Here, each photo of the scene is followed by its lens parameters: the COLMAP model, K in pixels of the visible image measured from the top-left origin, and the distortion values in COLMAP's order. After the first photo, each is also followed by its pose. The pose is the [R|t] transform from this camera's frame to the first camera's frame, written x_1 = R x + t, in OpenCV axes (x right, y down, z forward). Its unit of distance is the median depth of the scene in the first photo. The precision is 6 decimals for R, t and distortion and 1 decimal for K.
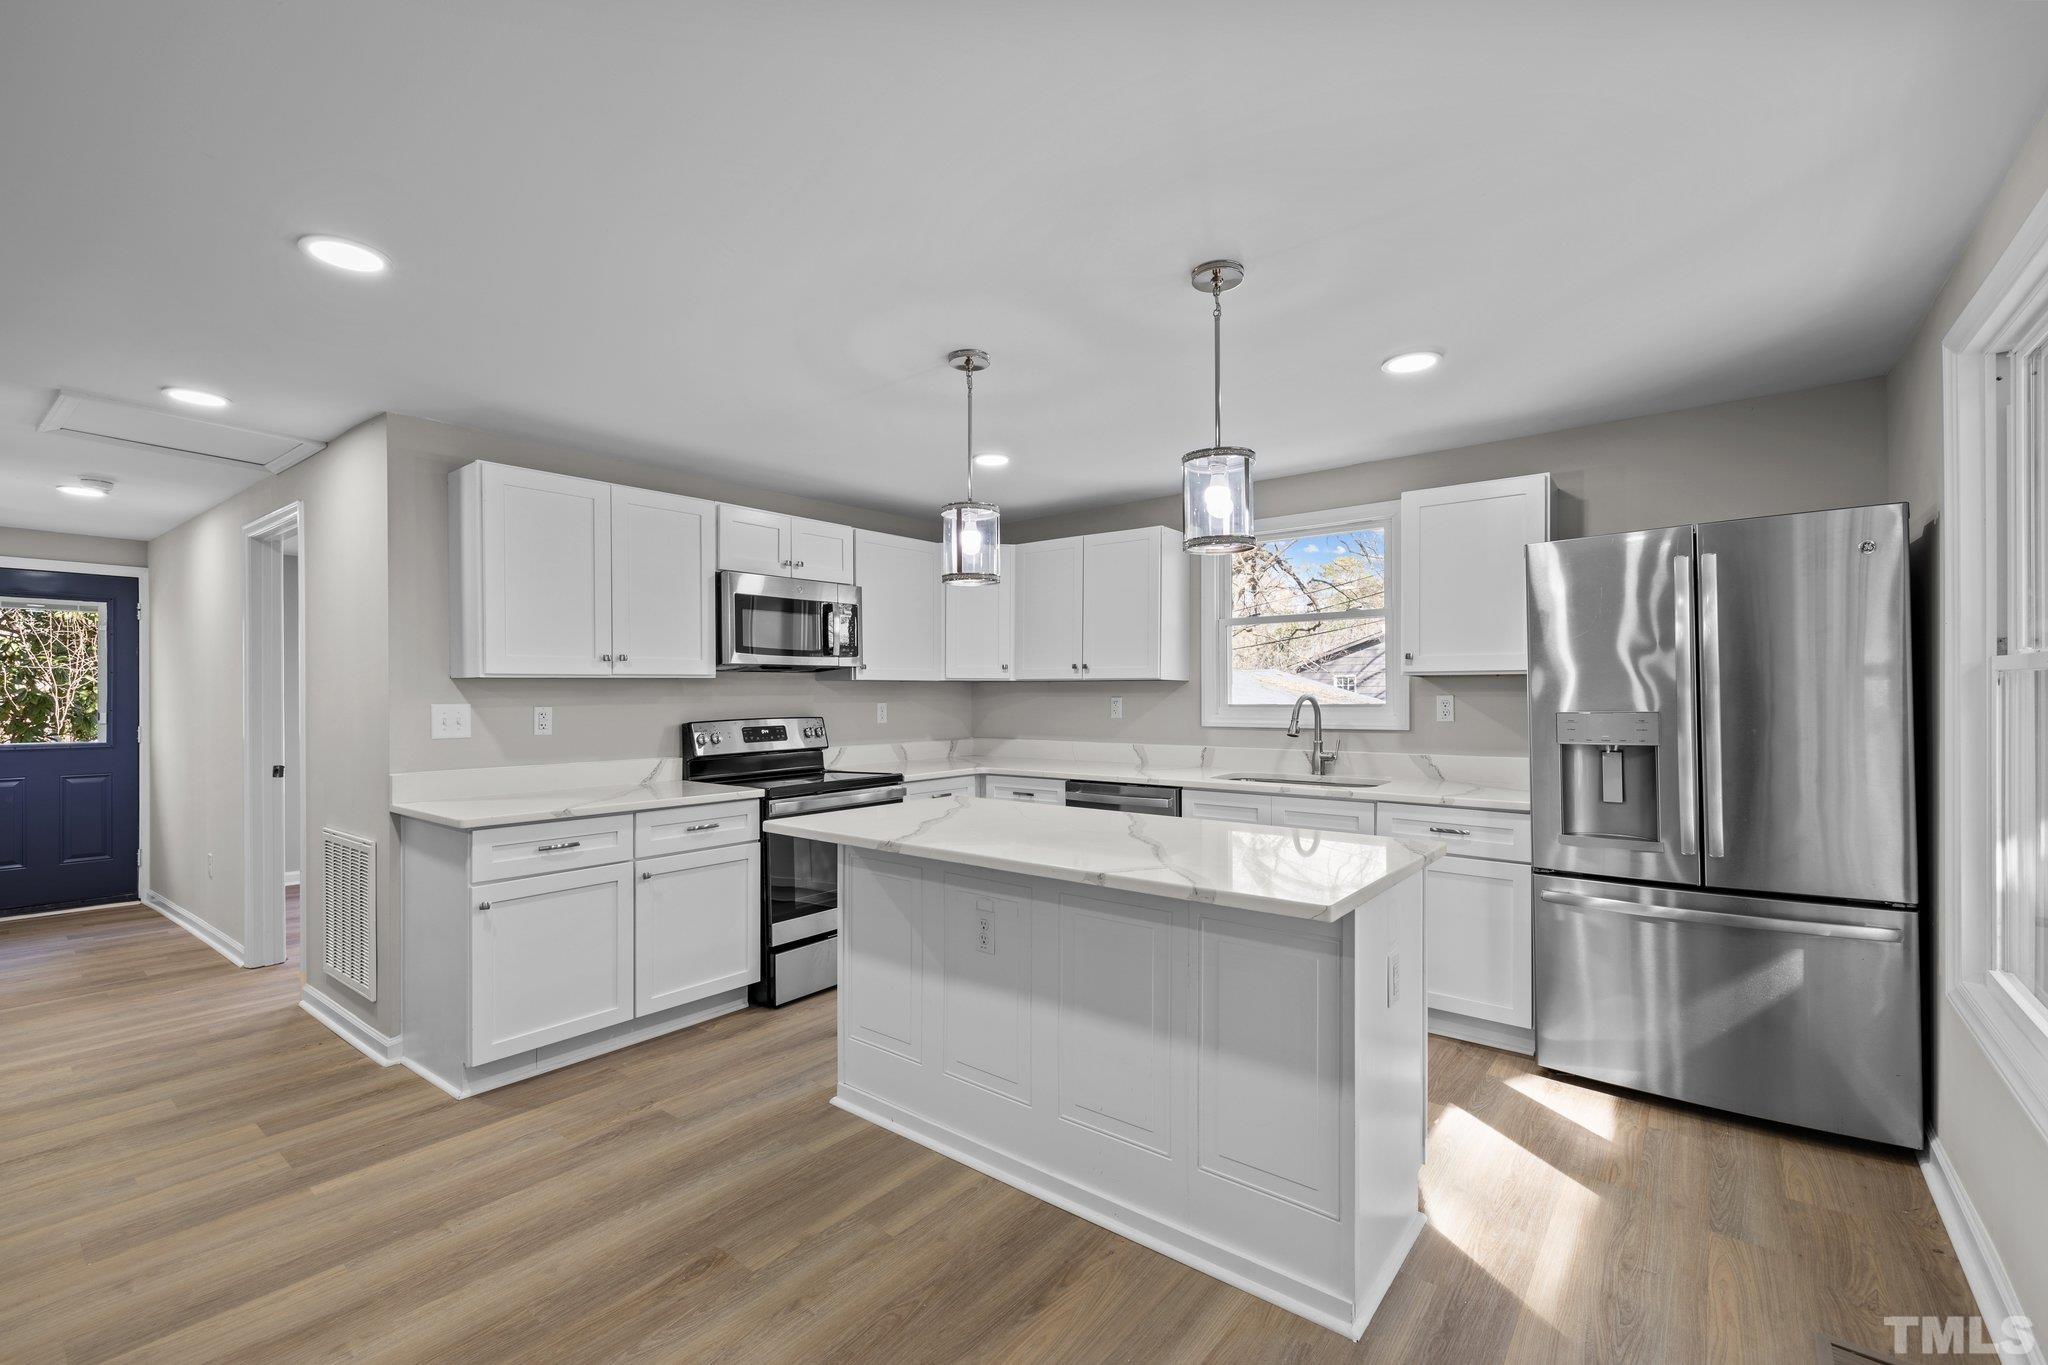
lens RADIAL K [[873.6, 0, 1014.5], [0, 873.6, 691.6], [0, 0, 1]] dist [-0.004738, 0.000964]
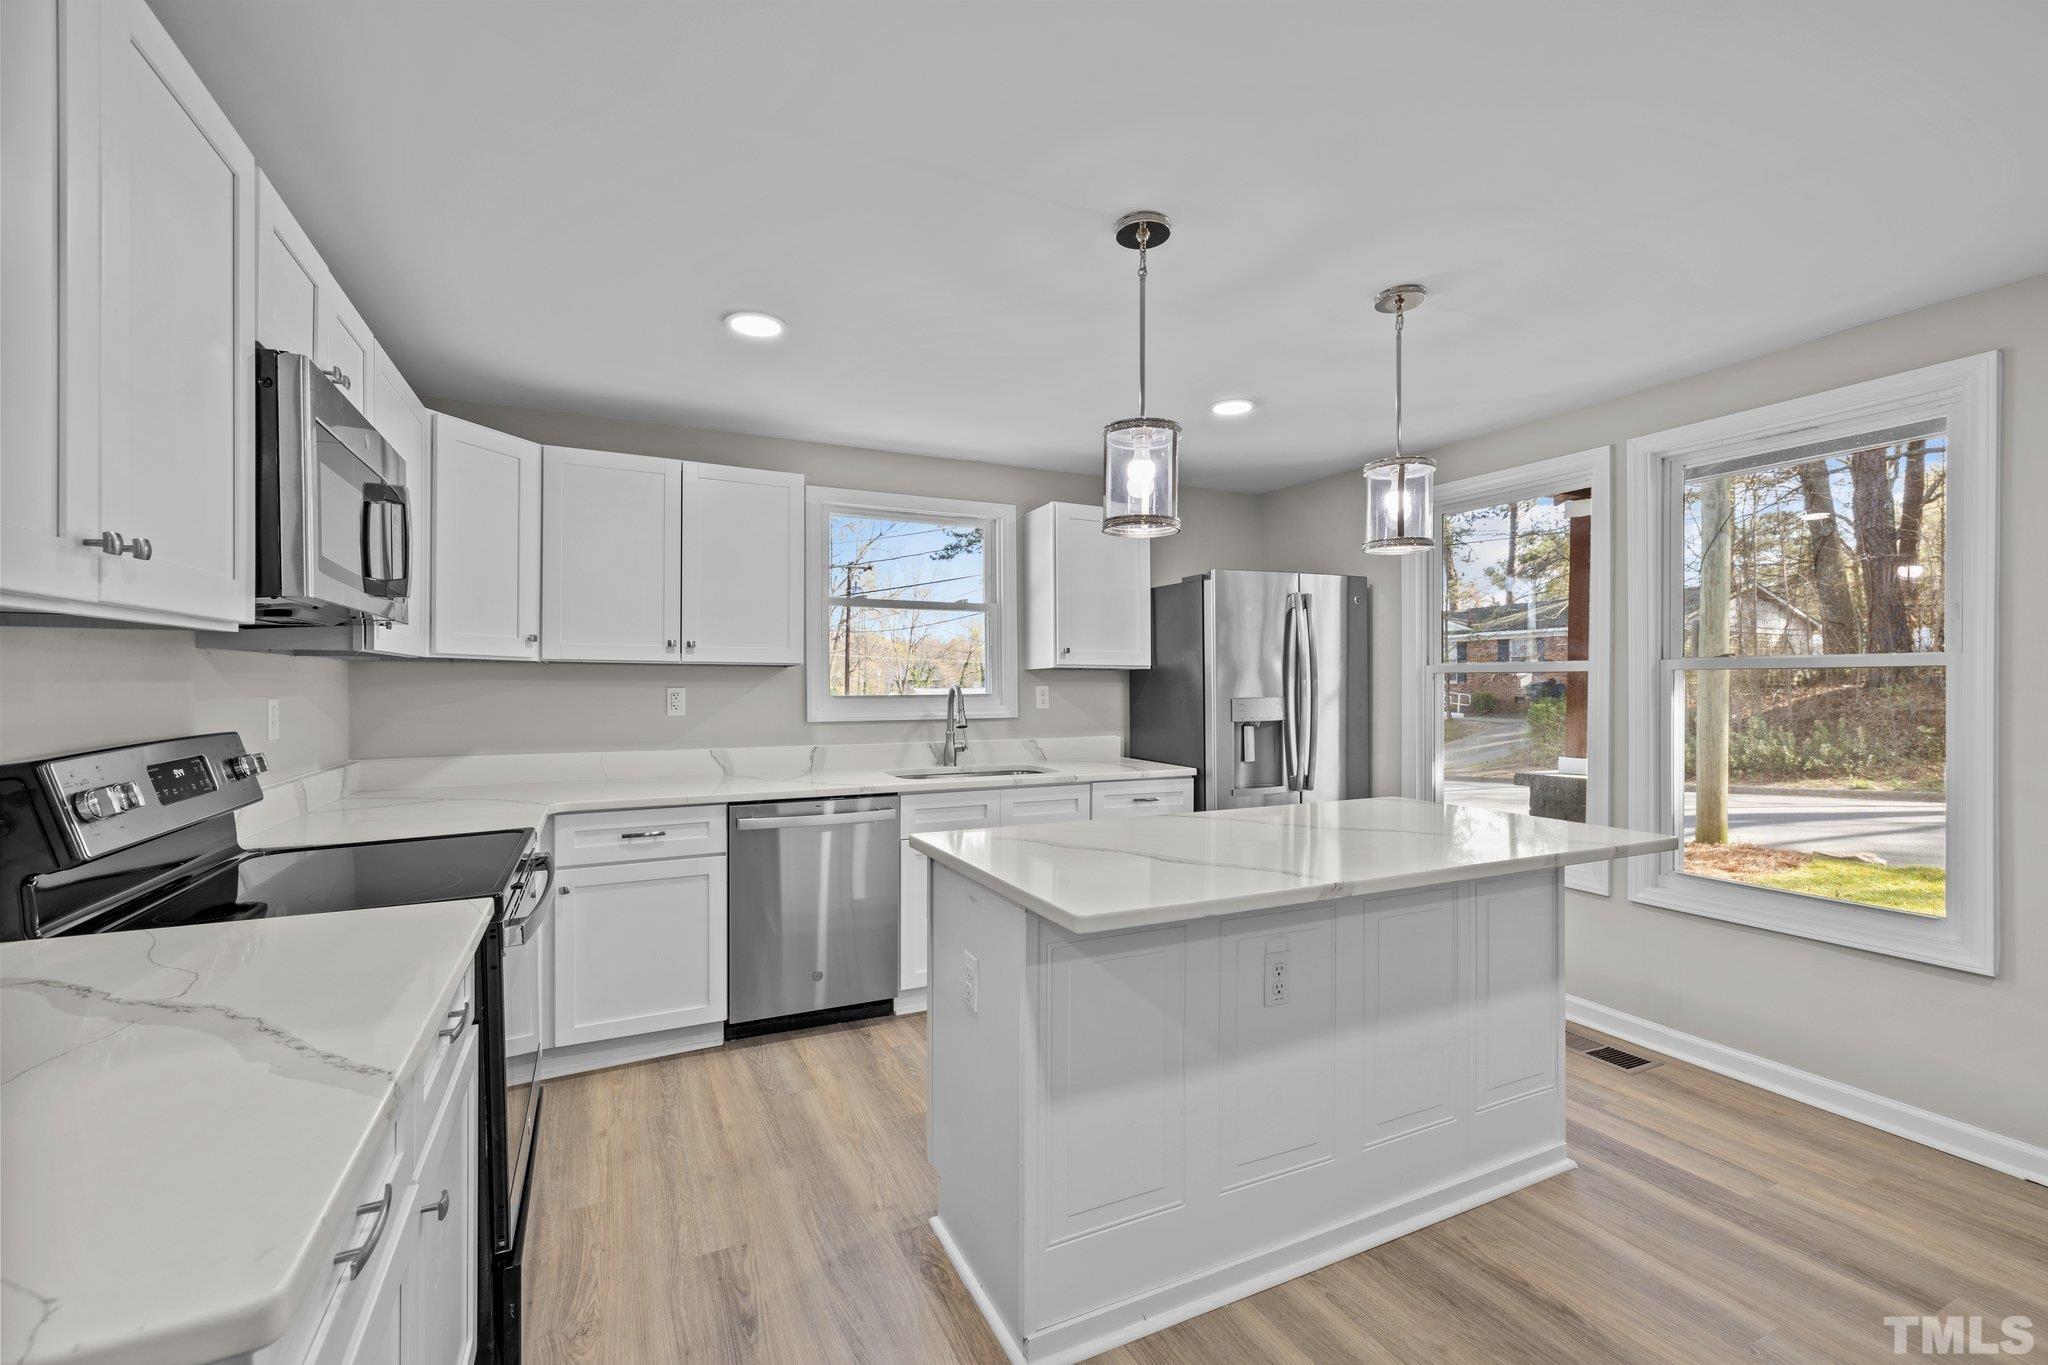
lens RADIAL K [[873.6, 0, 1022.1], [0, 873.6, 683.2], [0, 0, 1]] dist [-0.004738, 0.000964]
pose [[0.432237, 0.004805, 0.901747, -0.664177], [-0.003036, 0.999988, -0.003874, 0.008041], [-0.901755, -0.001063, 0.432246, 0.675280]]
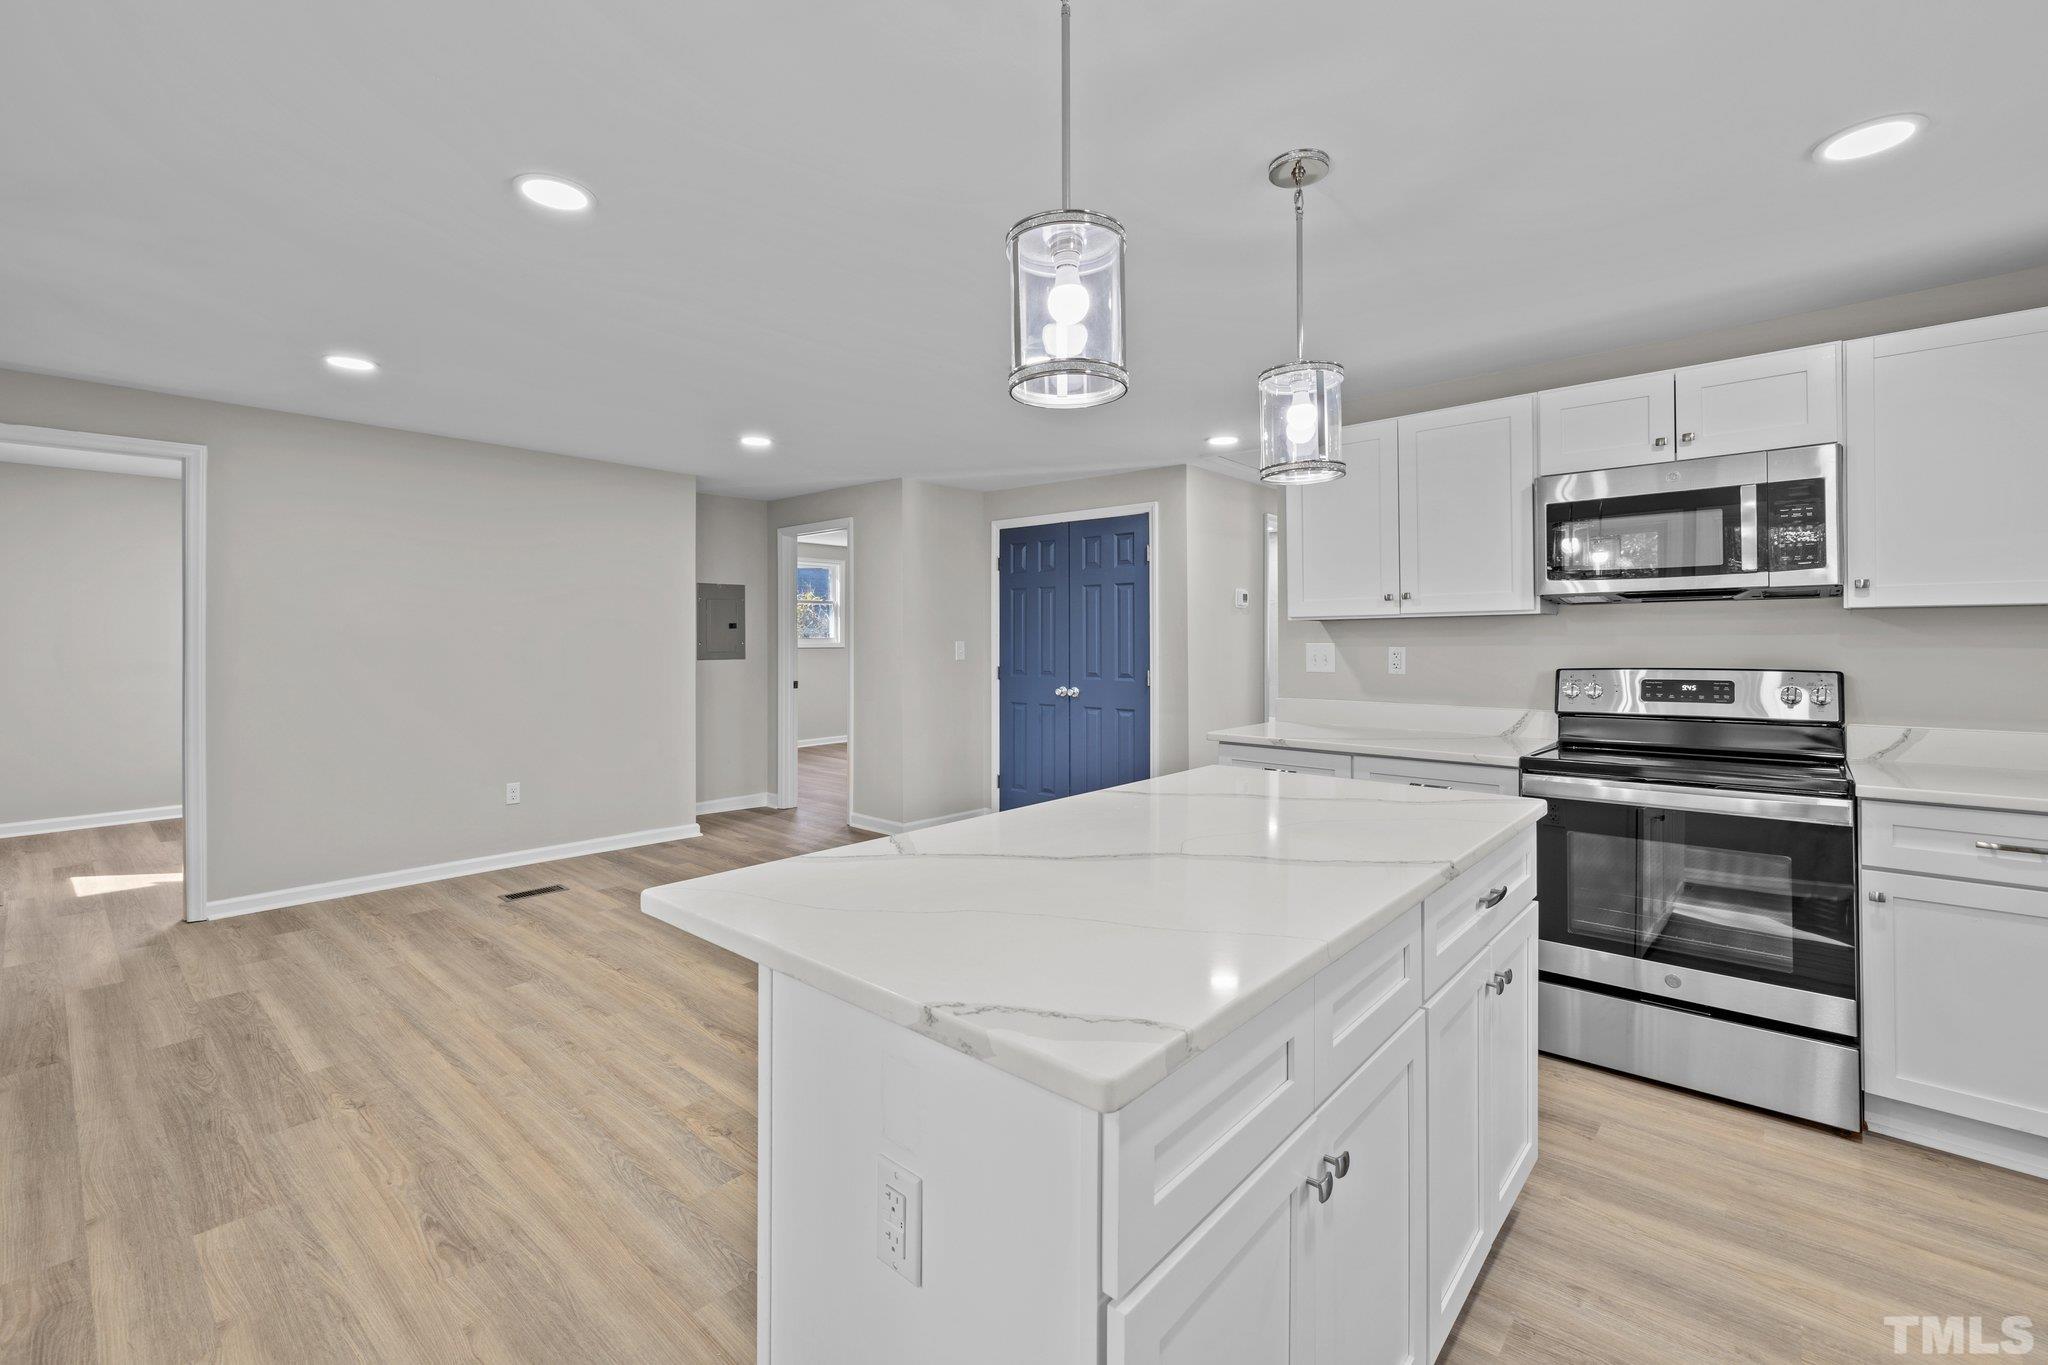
lens RADIAL K [[873.6, 0, 1026.6], [0, 873.6, 634.6], [0, 0, 1]] dist [-0.004738, 0.000964]
pose [[-0.040145, -0.002728, -0.999190, 0.588577], [0.006116, 0.999977, -0.002975, 0.003924], [0.999175, -0.006230, -0.040127, 0.703451]]
